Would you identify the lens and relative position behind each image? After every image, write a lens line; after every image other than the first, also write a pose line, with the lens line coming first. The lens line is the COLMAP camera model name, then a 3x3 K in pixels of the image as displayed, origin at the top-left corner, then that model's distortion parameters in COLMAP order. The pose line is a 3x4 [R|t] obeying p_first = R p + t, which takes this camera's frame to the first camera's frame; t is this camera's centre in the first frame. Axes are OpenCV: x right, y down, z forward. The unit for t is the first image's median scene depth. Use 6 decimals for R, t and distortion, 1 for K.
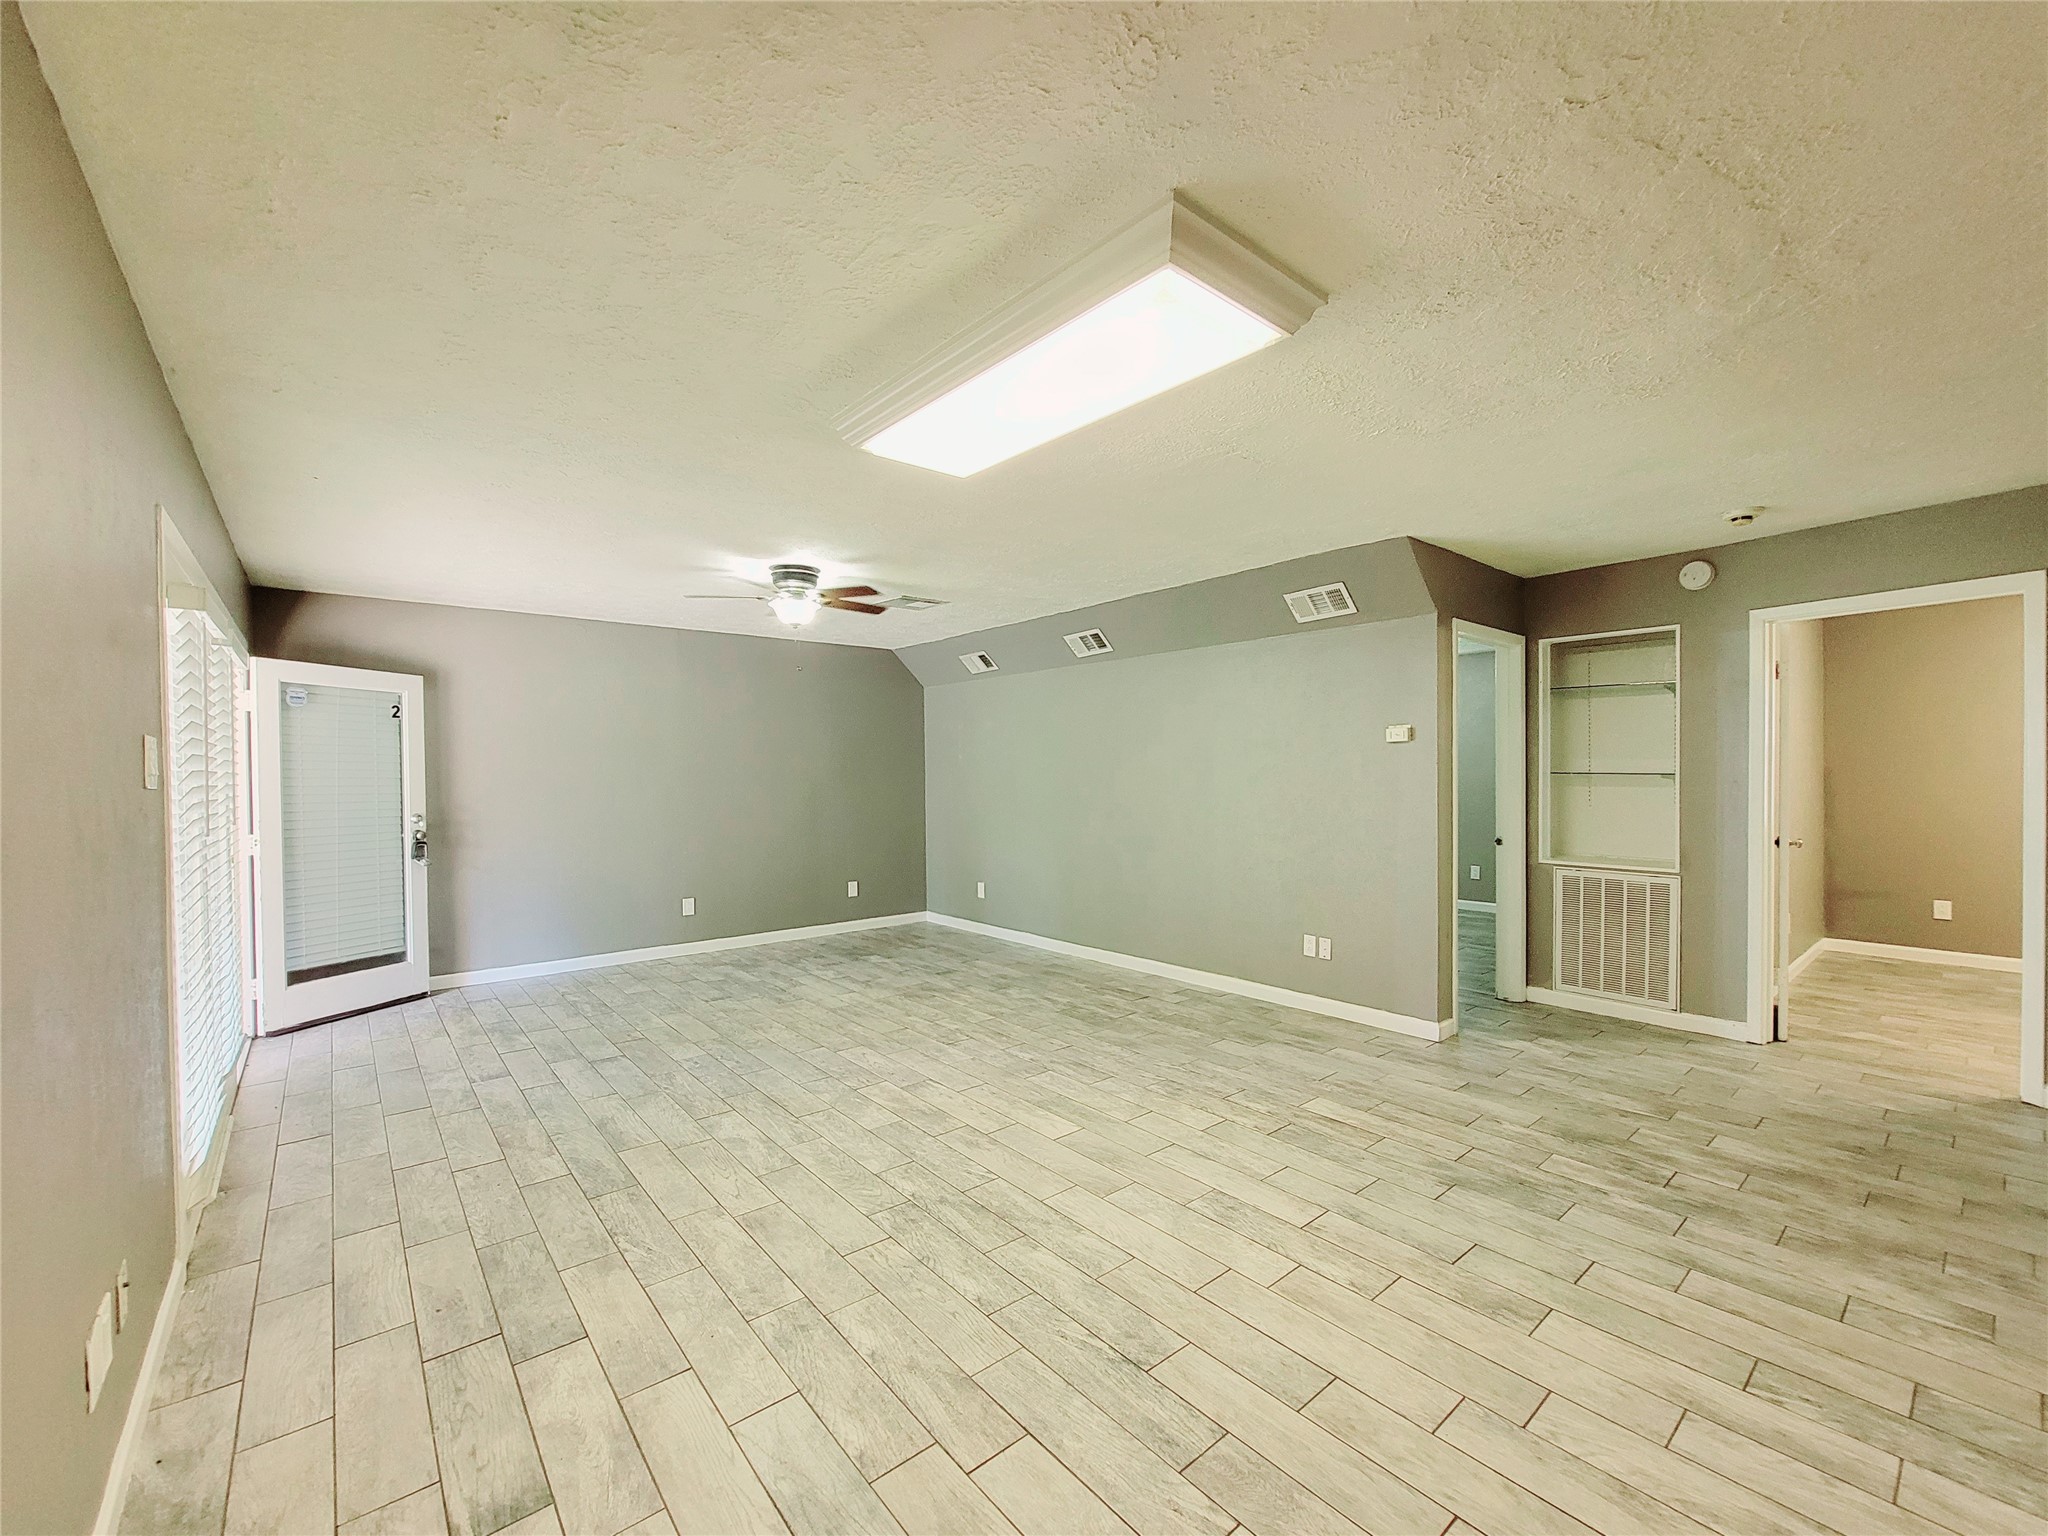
lens RADIAL K [[837.8, 0, 1017.9], [0, 837.8, 777.5], [0, 0, 1]] dist [-0.003859, -0.001418]
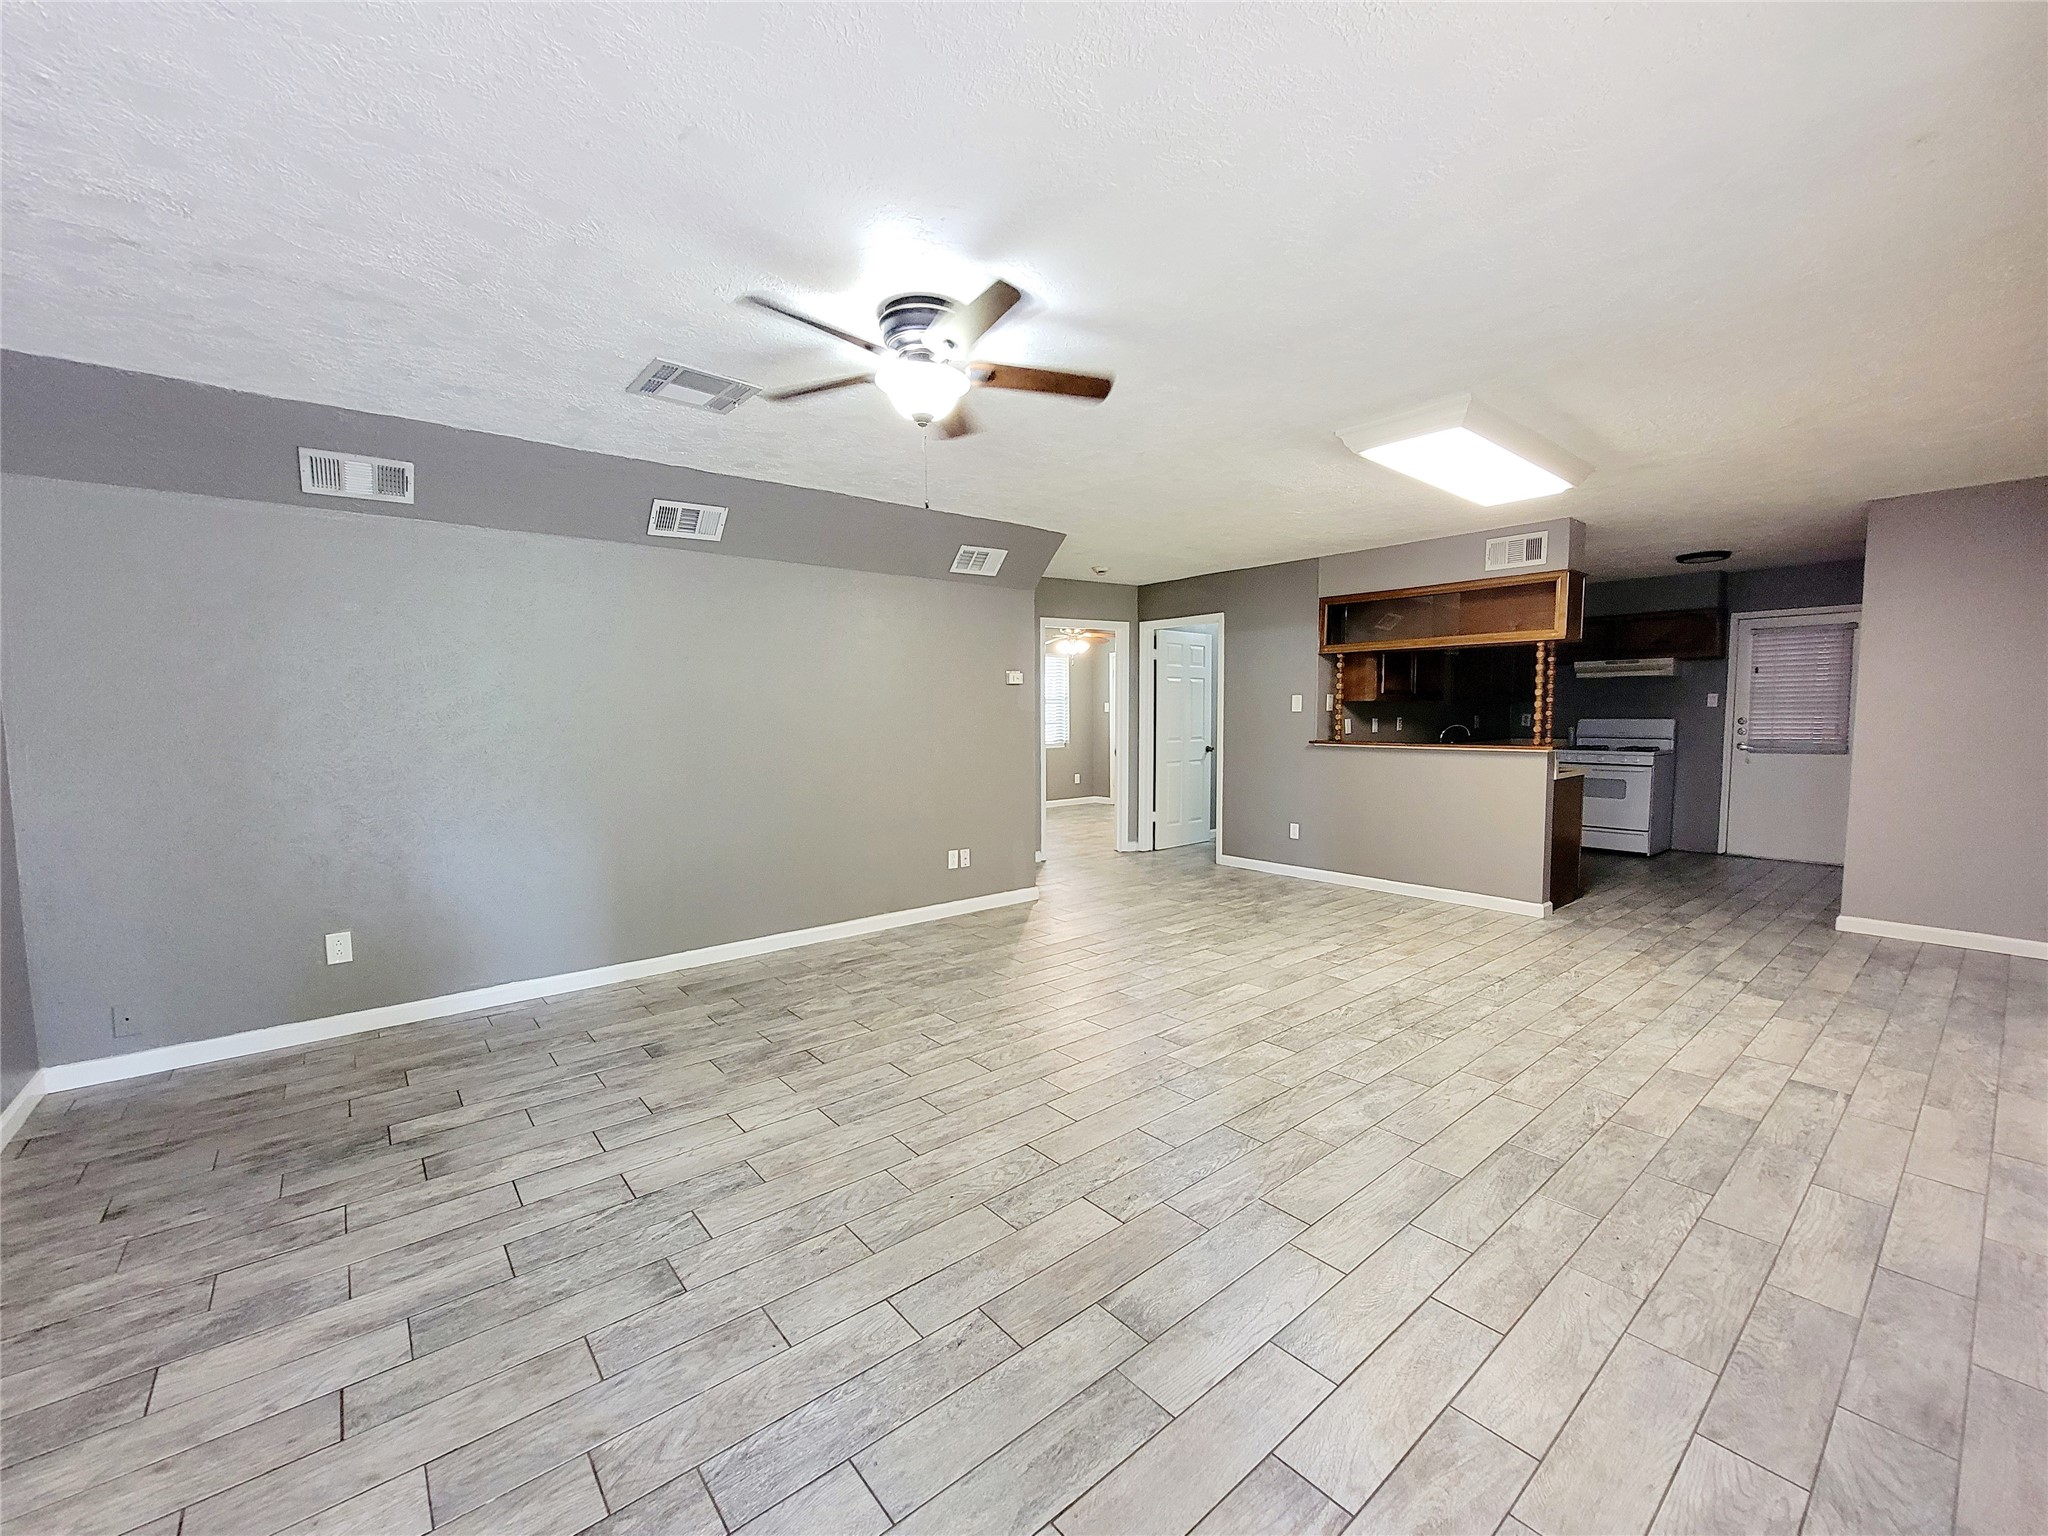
lens RADIAL K [[837.8, 0, 1026.3], [0, 837.8, 783.9], [0, 0, 1]] dist [-0.003859, -0.001418]
pose [[-0.005469, -0.076666, 0.997042, -0.850410], [0.015556, 0.996930, 0.076743, 0.012234], [-0.999864, 0.015930, -0.004259, 0.974780]]
